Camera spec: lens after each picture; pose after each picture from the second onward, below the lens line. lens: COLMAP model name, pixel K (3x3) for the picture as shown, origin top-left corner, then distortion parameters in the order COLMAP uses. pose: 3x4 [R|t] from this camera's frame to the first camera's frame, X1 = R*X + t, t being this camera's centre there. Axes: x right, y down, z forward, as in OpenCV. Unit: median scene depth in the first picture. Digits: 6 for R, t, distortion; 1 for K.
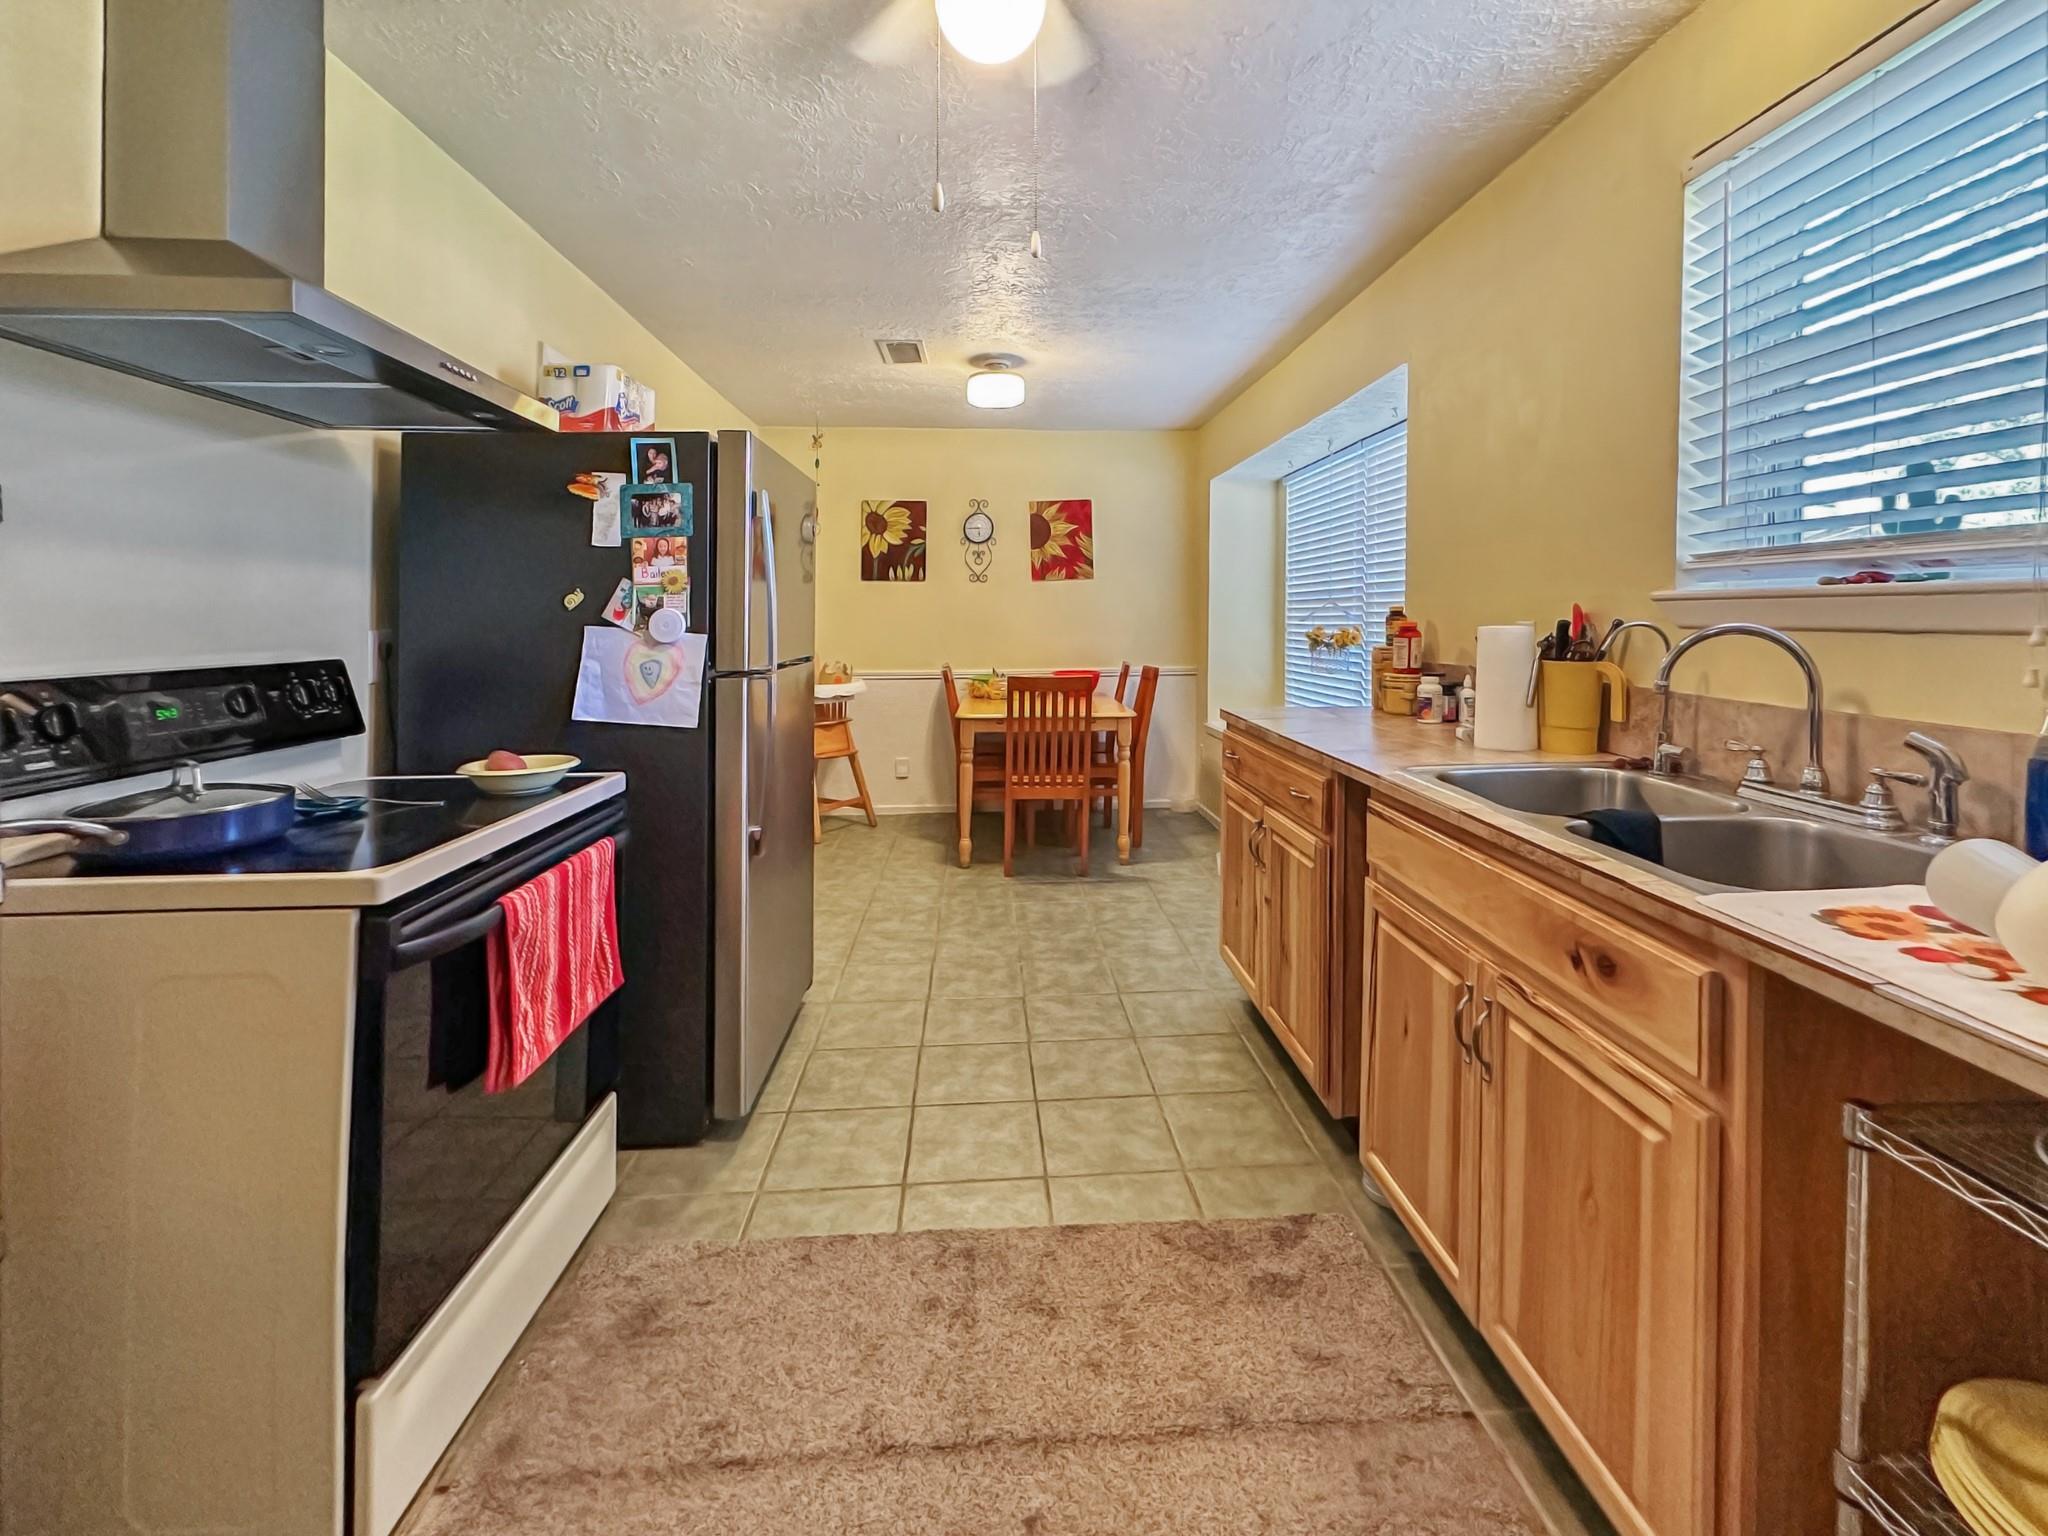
lens RADIAL K [[920.6, 0, 1072.9], [0, 920.6, 624.4], [0, 0, 1]] dist [-0.000366, 0.000537]
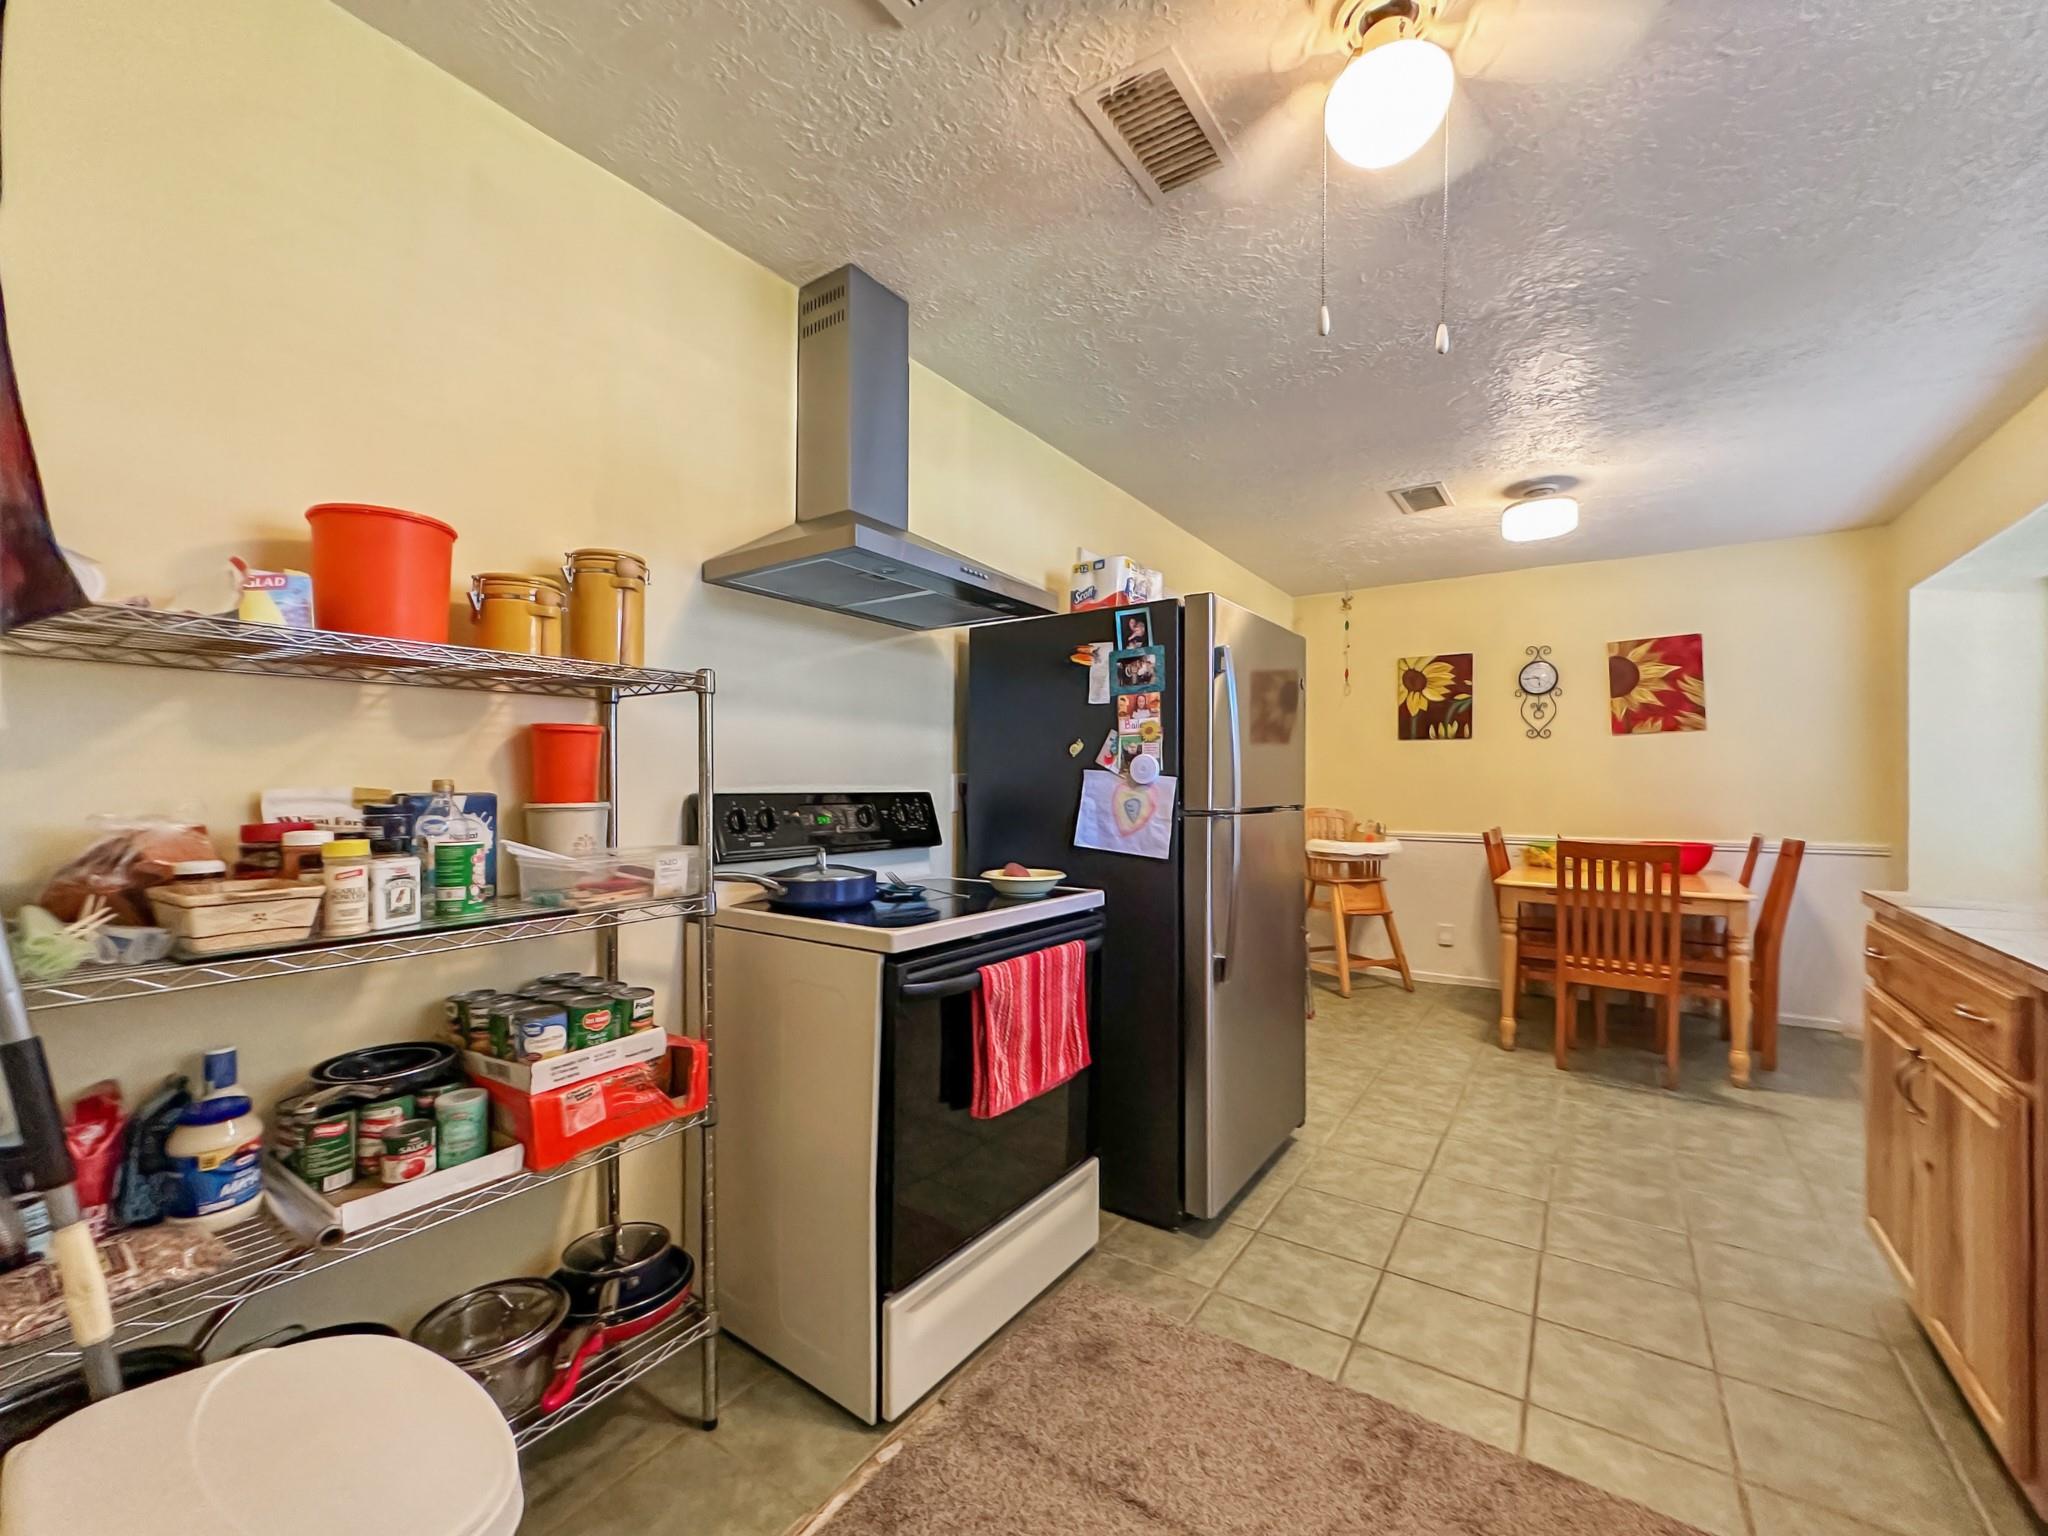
lens RADIAL K [[865.4, 0, 1004.0], [0, 865.4, 778.9], [0, 0, 1]] dist [-0.000523, -0.000336]
pose [[0.764205, 0.000575, -0.644974, 0.118172], [-0.010640, 0.999875, -0.011714, 0.025855], [0.644886, 0.015815, 0.764115, 0.046969]]
